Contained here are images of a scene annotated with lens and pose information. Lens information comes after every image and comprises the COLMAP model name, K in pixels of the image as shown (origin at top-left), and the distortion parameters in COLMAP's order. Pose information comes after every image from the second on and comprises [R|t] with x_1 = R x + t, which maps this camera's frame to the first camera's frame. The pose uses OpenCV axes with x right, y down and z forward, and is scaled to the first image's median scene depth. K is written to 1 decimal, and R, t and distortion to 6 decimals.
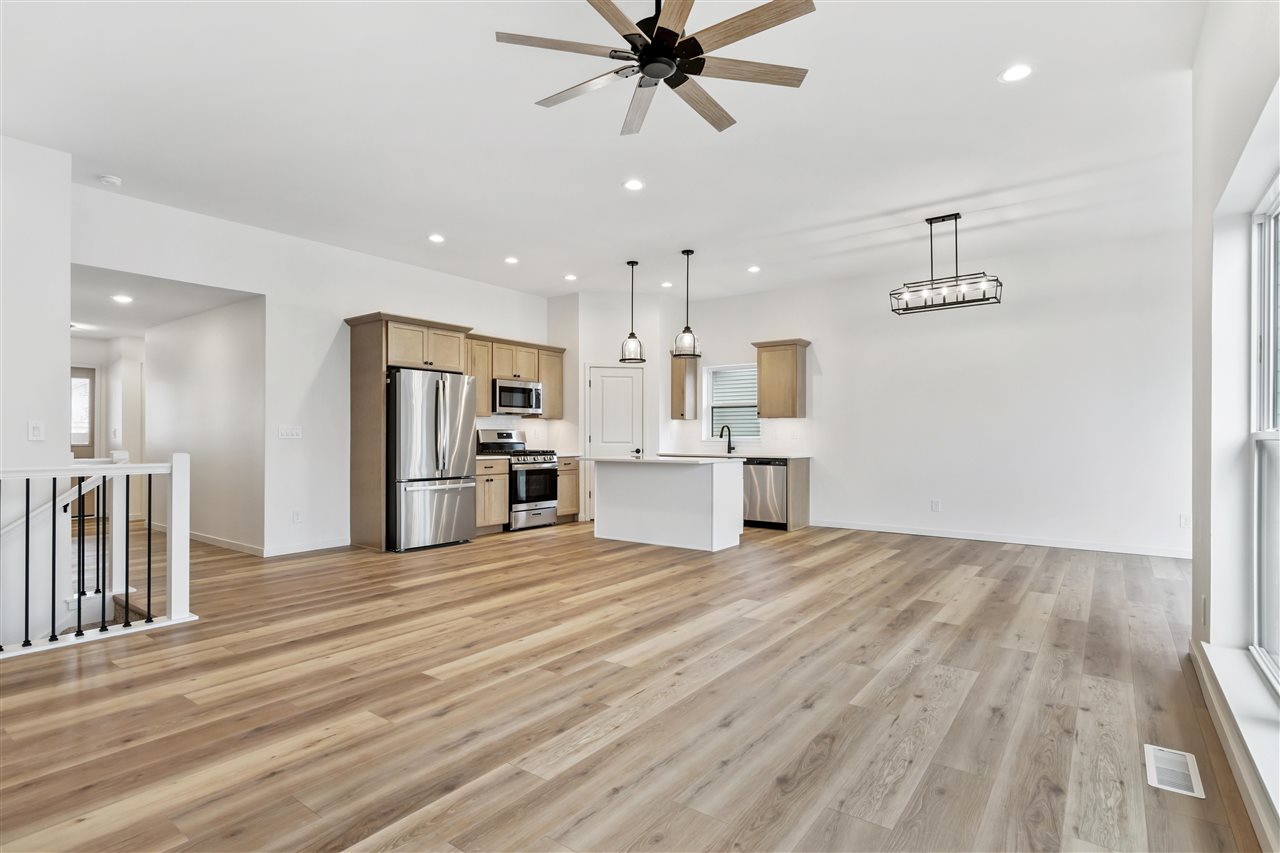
lens RADIAL K [[626.4, 0, 659.2], [0, 626.4, 435.0], [0, 0, 1]] dist [-0.016362, 0.002555]
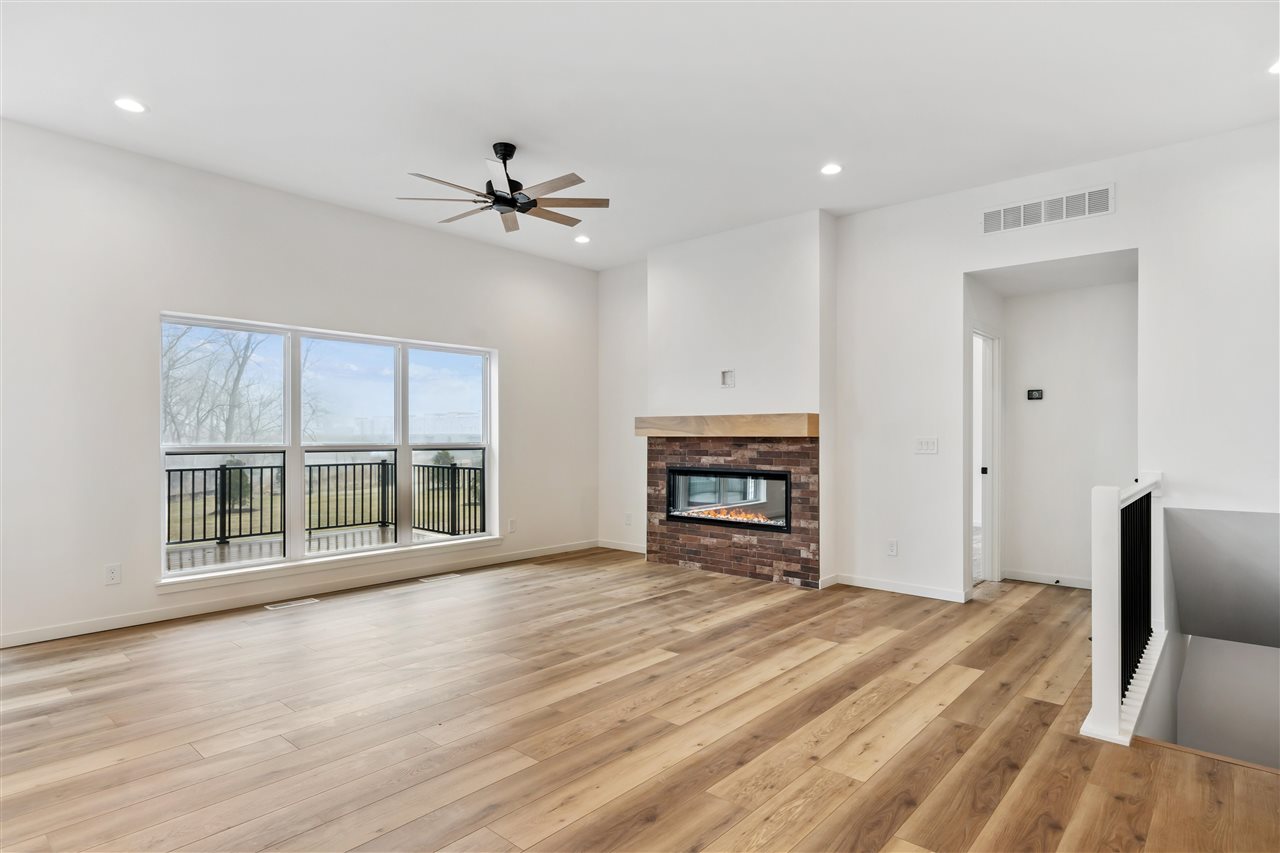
lens RADIAL K [[678.3, 0, 642.4], [0, 678.3, 441.1], [0, 0, 1]] dist [-0.004790, 0.000336]
pose [[-0.993296, -0.002956, 0.115558, -0.308818], [-0.002749, 0.999994, 0.001952, -0.015595], [-0.115563, 0.001622, -0.993299, 1.531722]]
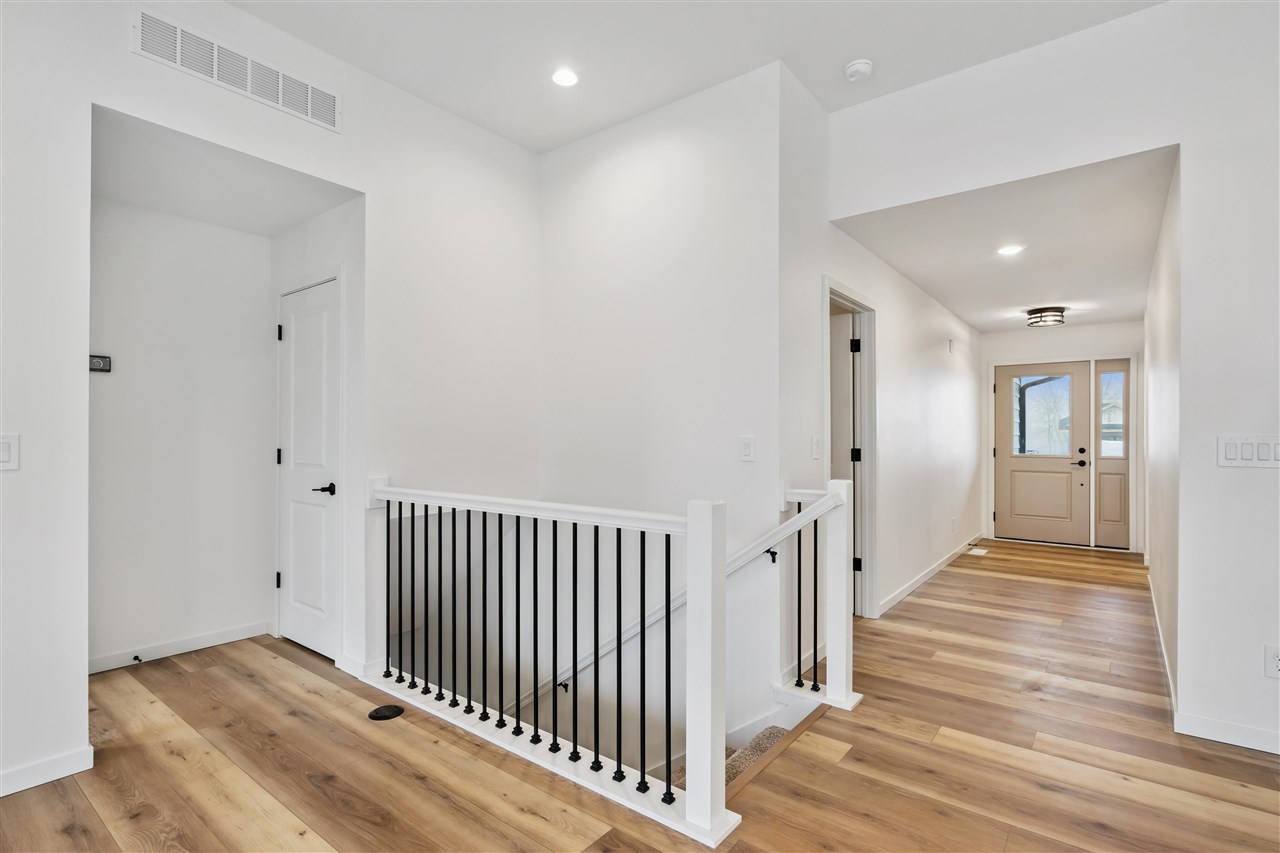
lens RADIAL K [[626.4, 0, 638.5], [0, 626.4, 436.5], [0, 0, 1]] dist [-0.016362, 0.002555]
pose [[-0.052882, 0.009208, -0.998558, -0.220576], [-0.001388, 0.999956, 0.009294, -0.025703], [0.998600, 0.001878, -0.052867, 0.832842]]
